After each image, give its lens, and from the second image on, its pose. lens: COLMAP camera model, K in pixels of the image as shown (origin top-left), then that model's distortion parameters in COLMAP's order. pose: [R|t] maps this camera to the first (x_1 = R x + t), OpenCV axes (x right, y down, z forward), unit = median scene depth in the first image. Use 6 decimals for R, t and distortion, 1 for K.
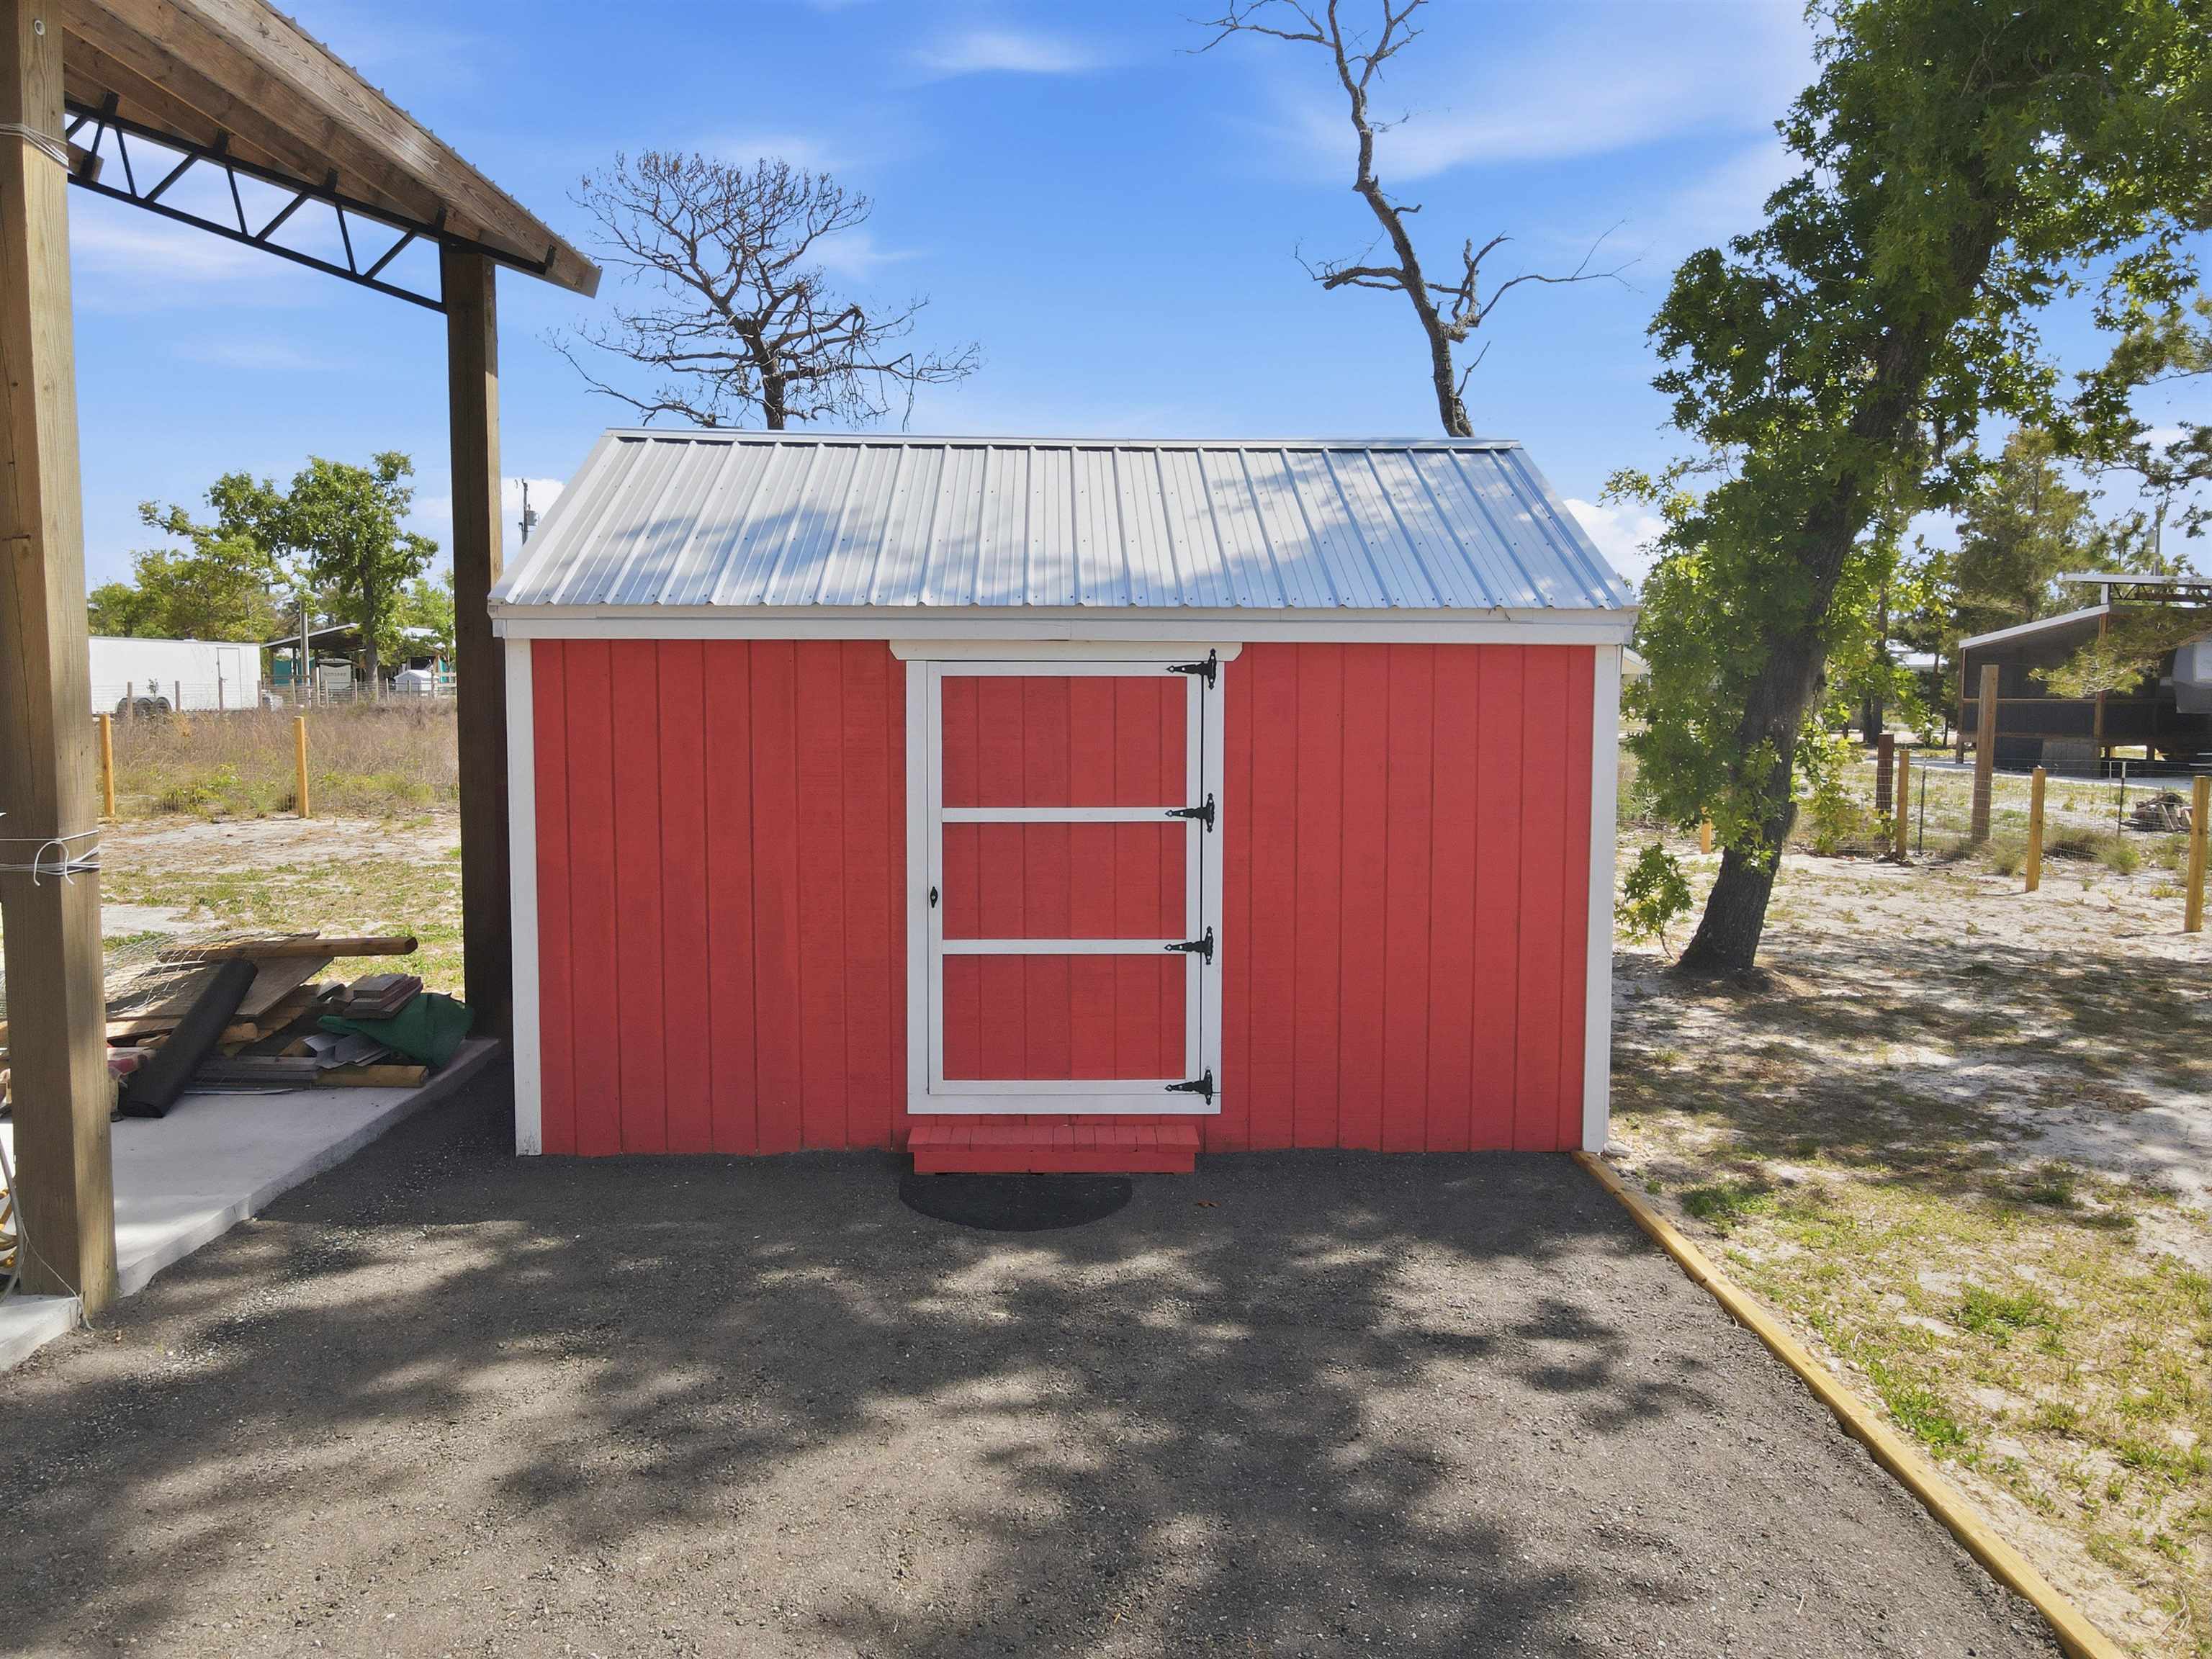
lens RADIAL K [[1624.8, 0, 1093.4], [0, 1624.8, 799.5], [0, 0, 1]] dist [0.004583, 0.020986]
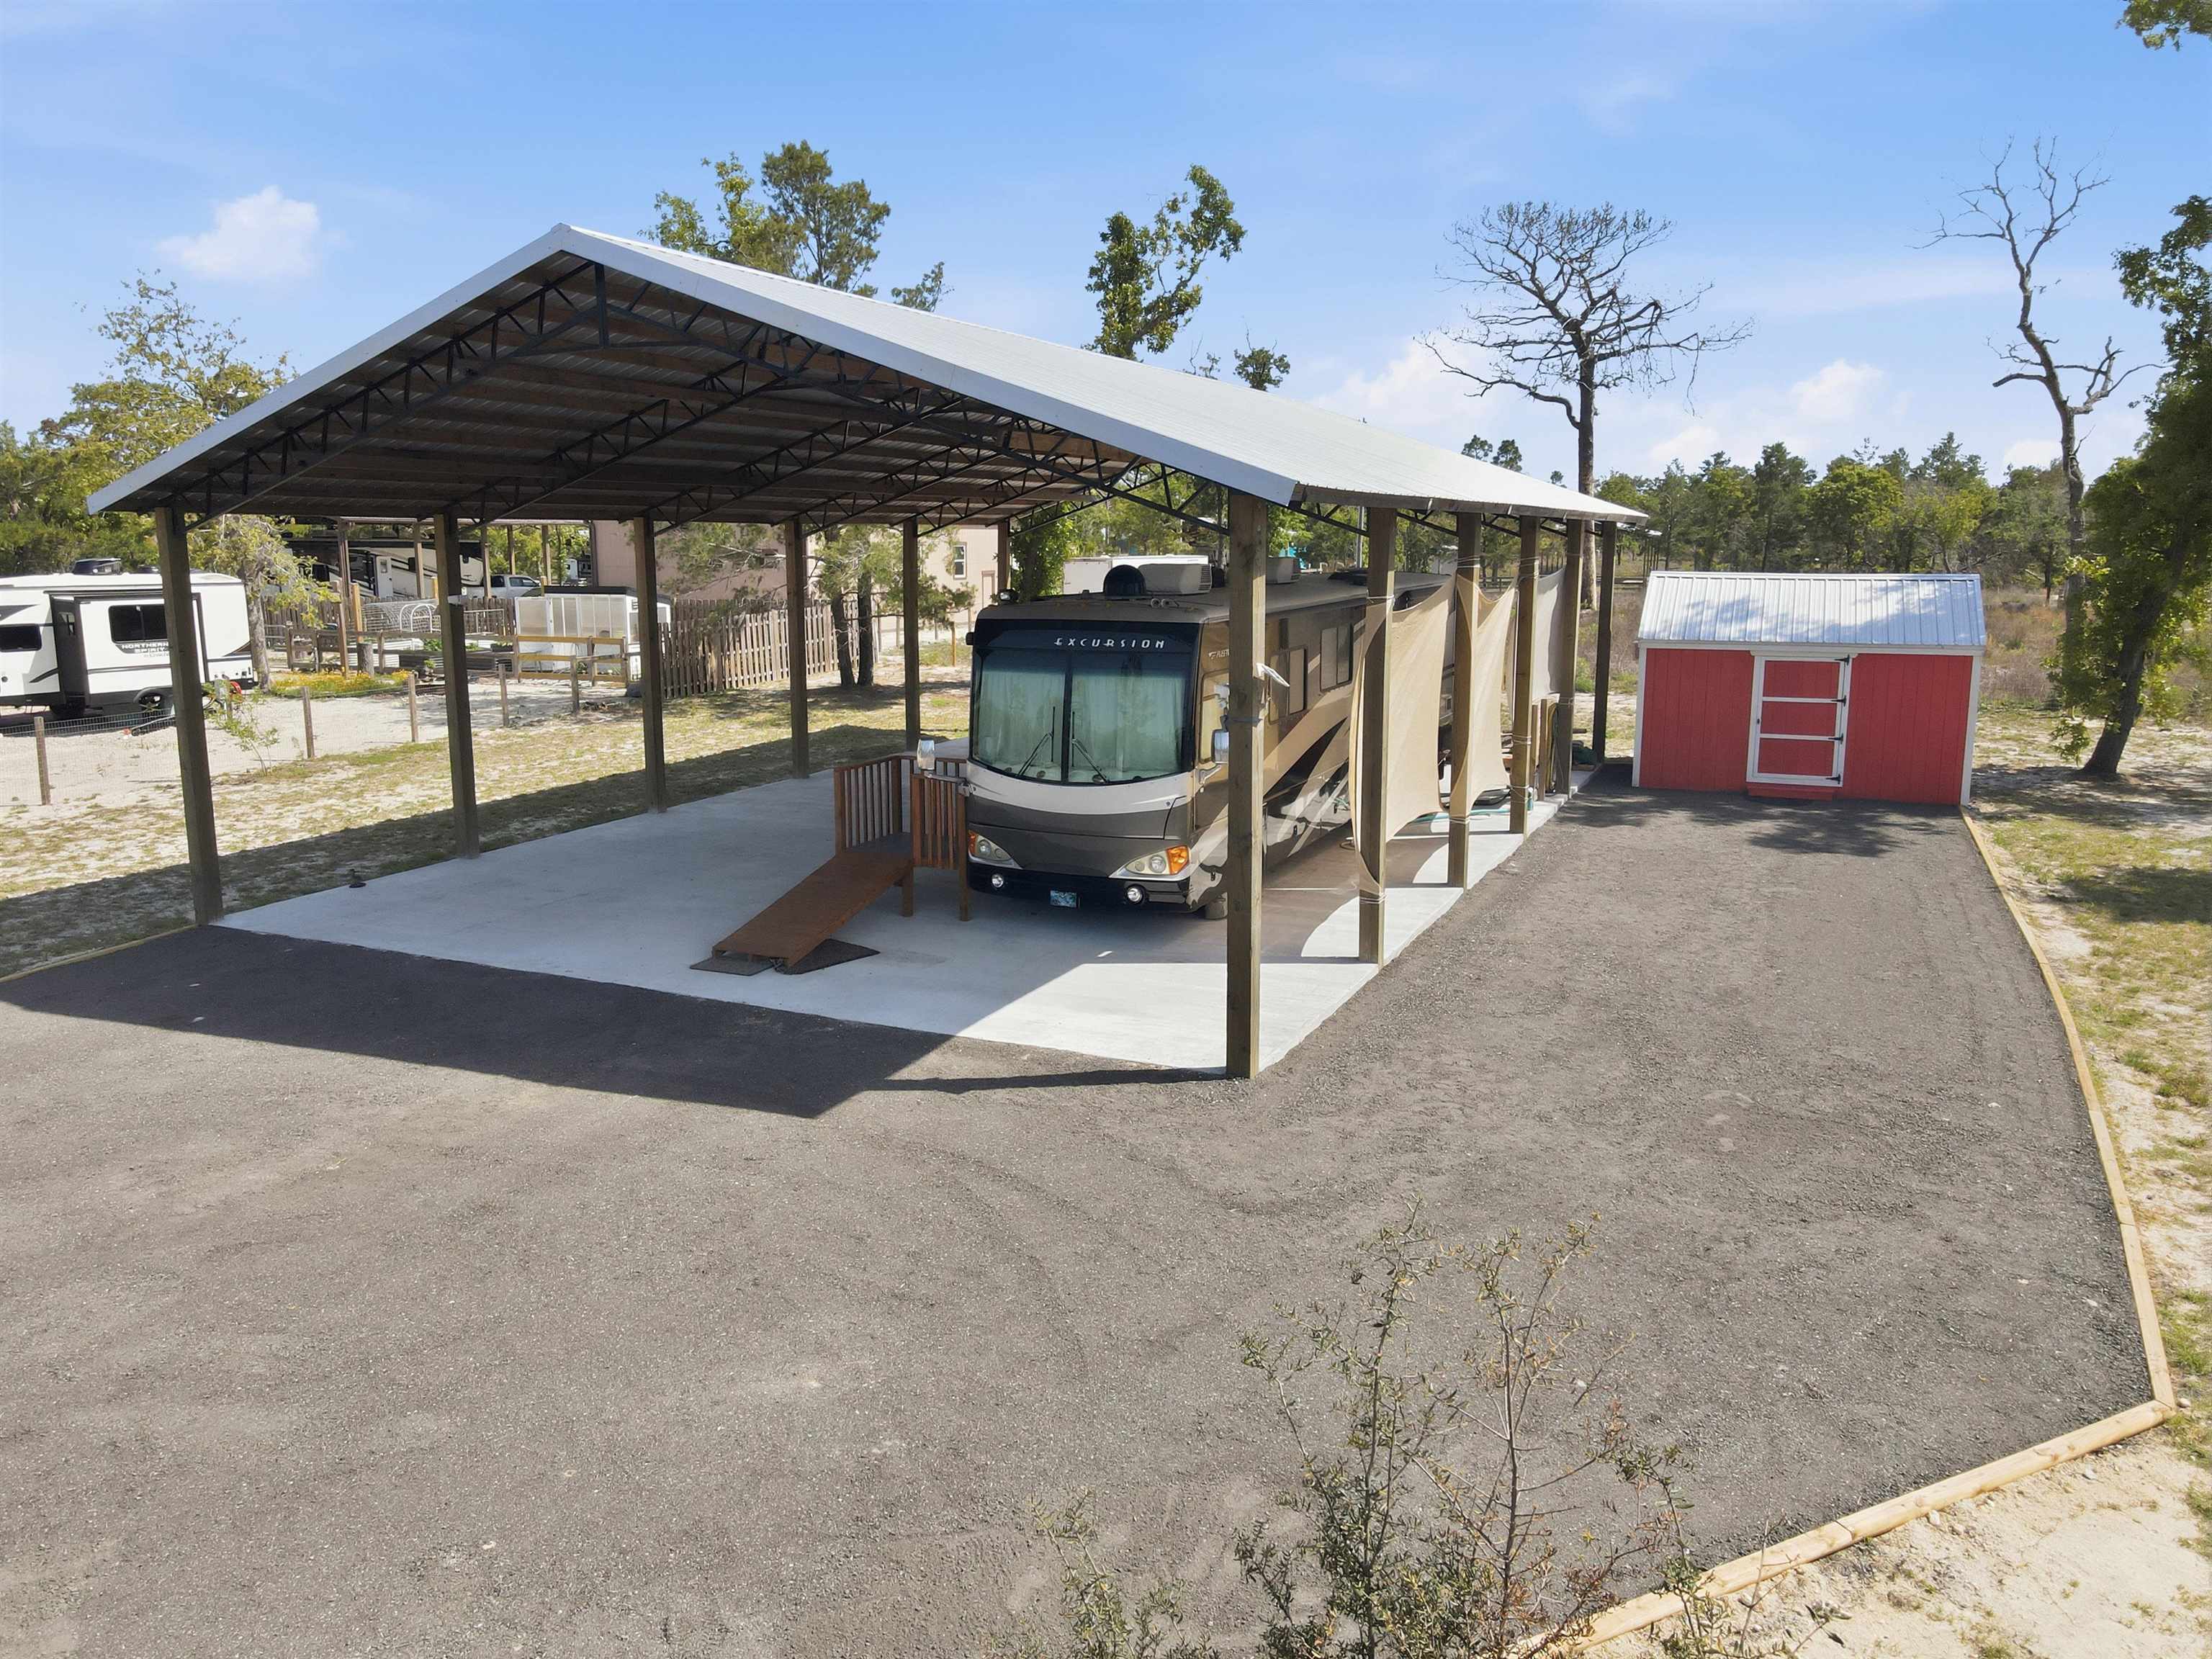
lens RADIAL K [[1624.8, 0, 1094.3], [0, 1624.8, 808.0], [0, 0, 1]] dist [0.004583, 0.020986]
pose [[0.909744, 0.064850, -0.410074, 0.017893], [-0.028056, 0.995070, 0.095121, -0.016885], [0.414221, -0.075030, 0.907079, -0.962267]]
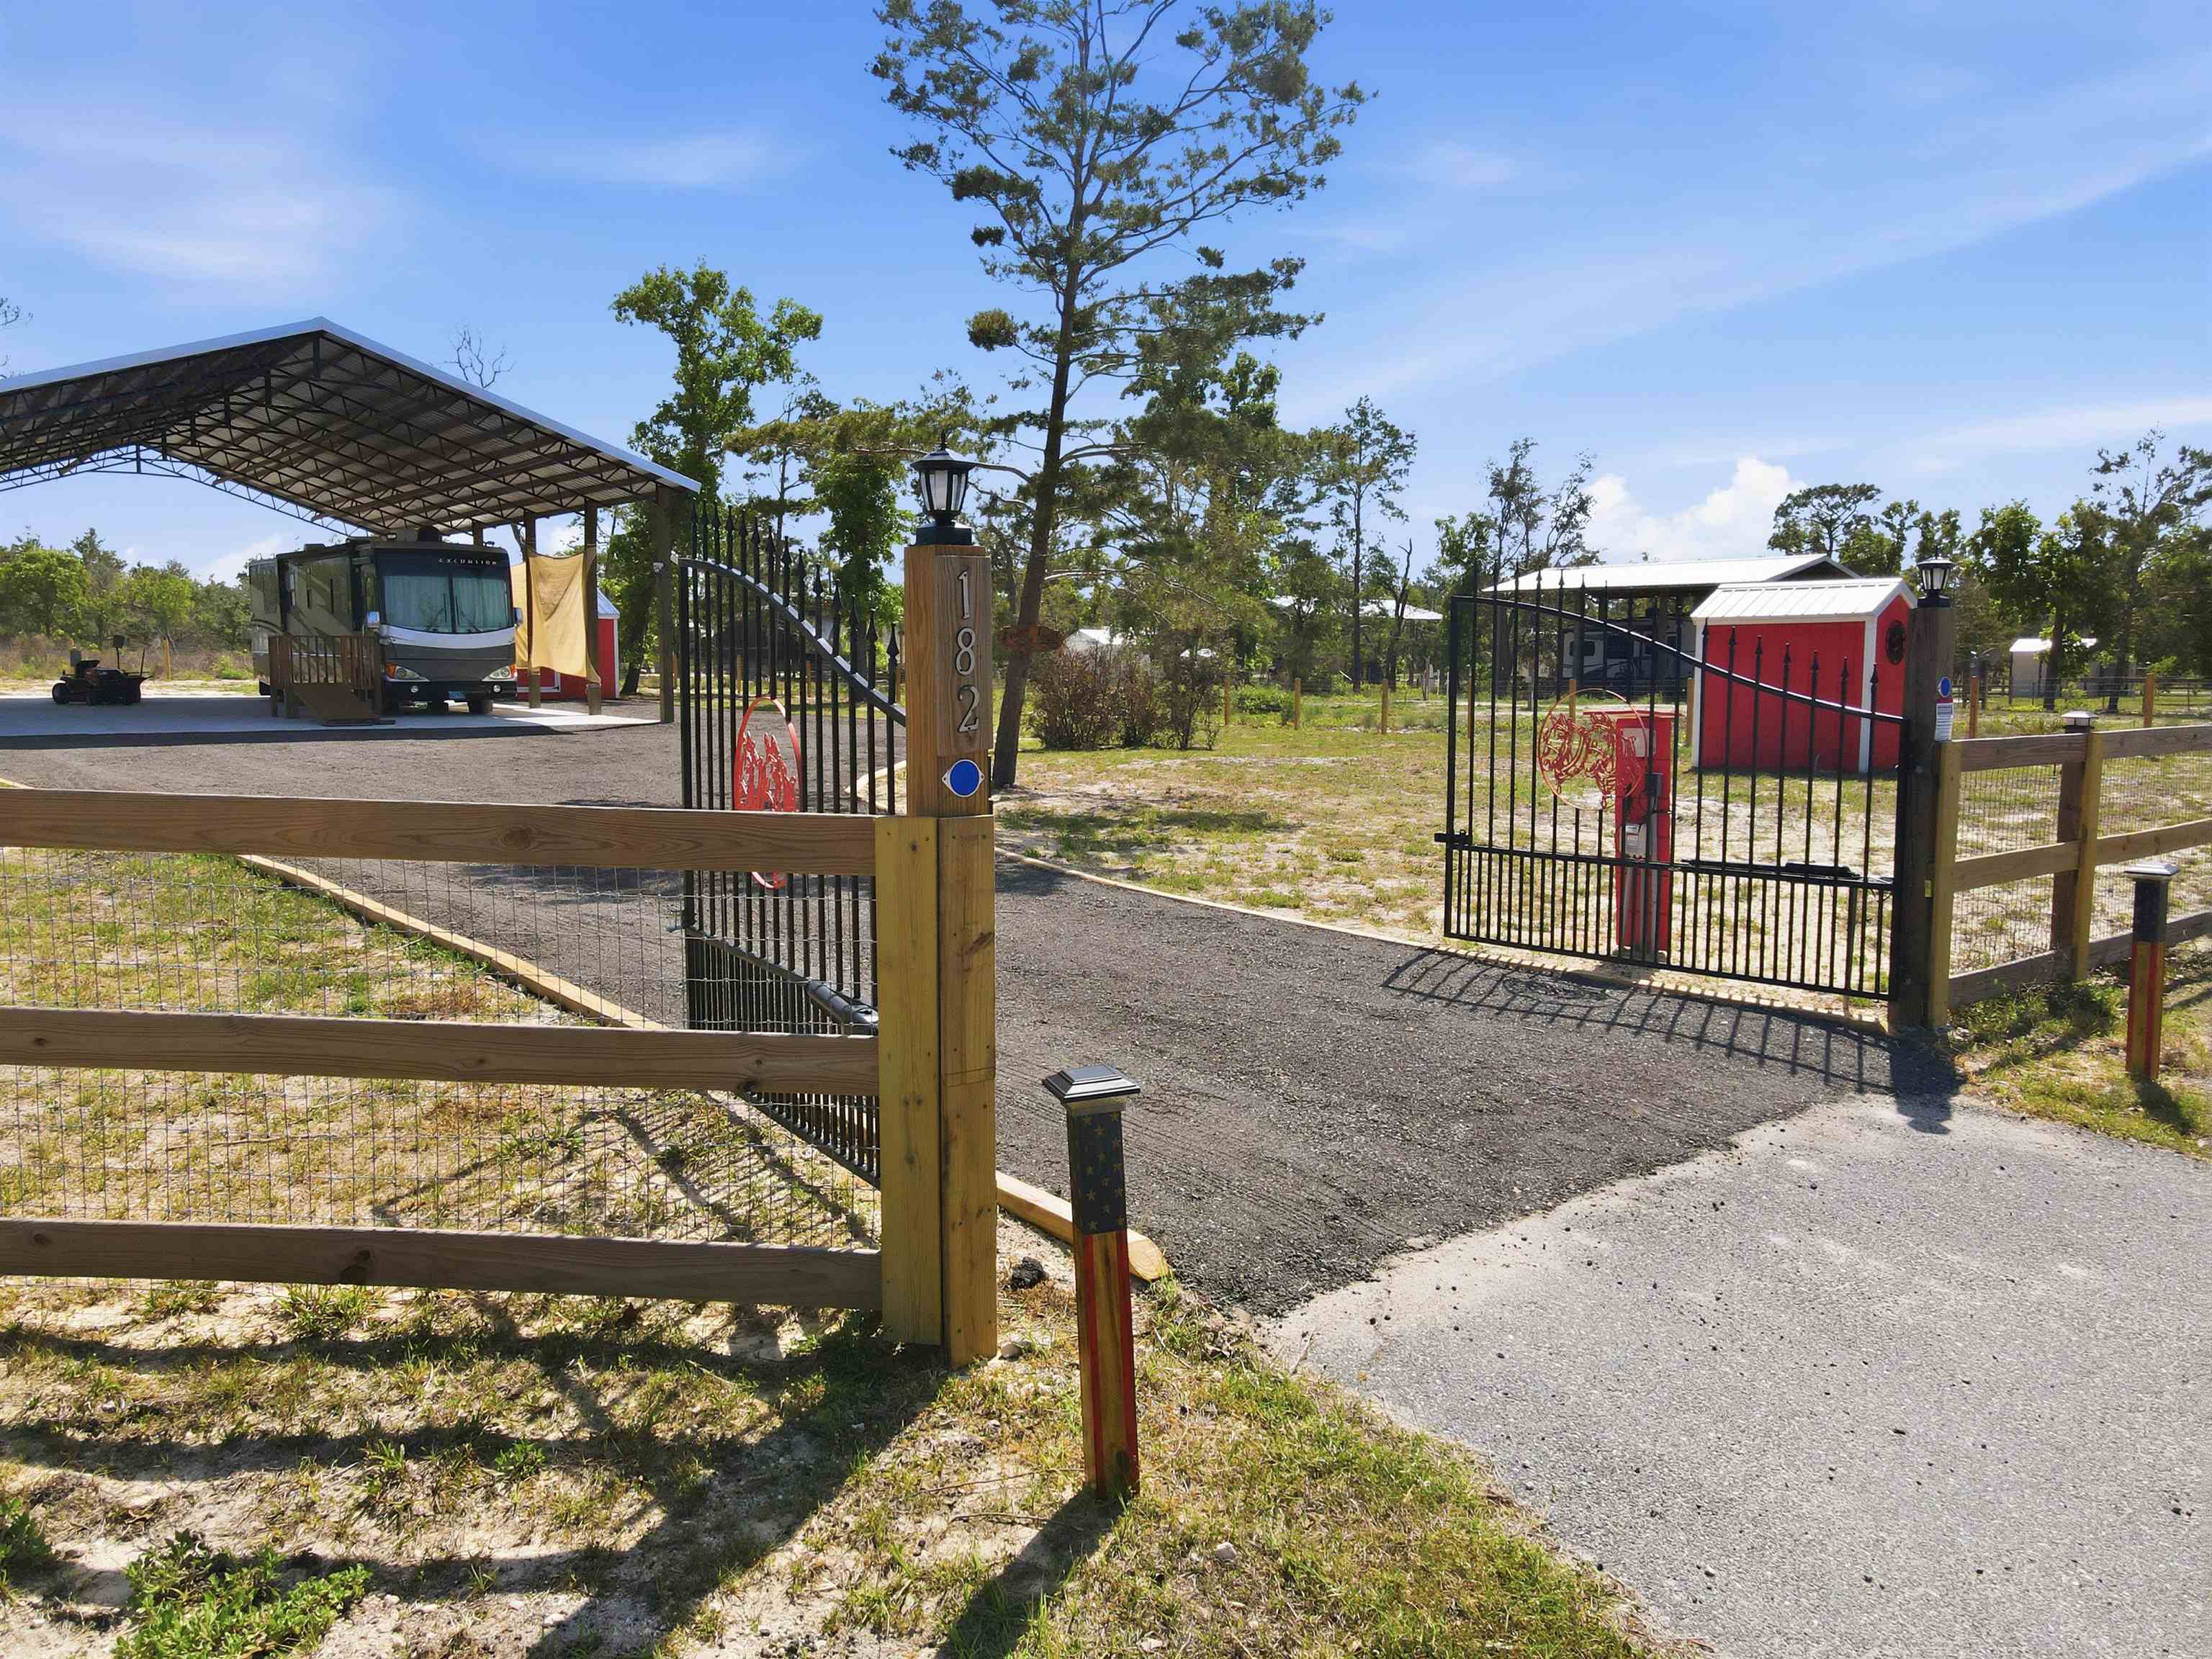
lens RADIAL K [[1624.8, 0, 1106.2], [0, 1624.8, 807.6], [0, 0, 1]] dist [0.004583, 0.020986]
pose [[0.772859, -0.056264, 0.632079, -0.780554], [0.044492, 0.998415, 0.034472, 0.174512], [-0.633016, 0.001481, 0.774137, -1.775091]]
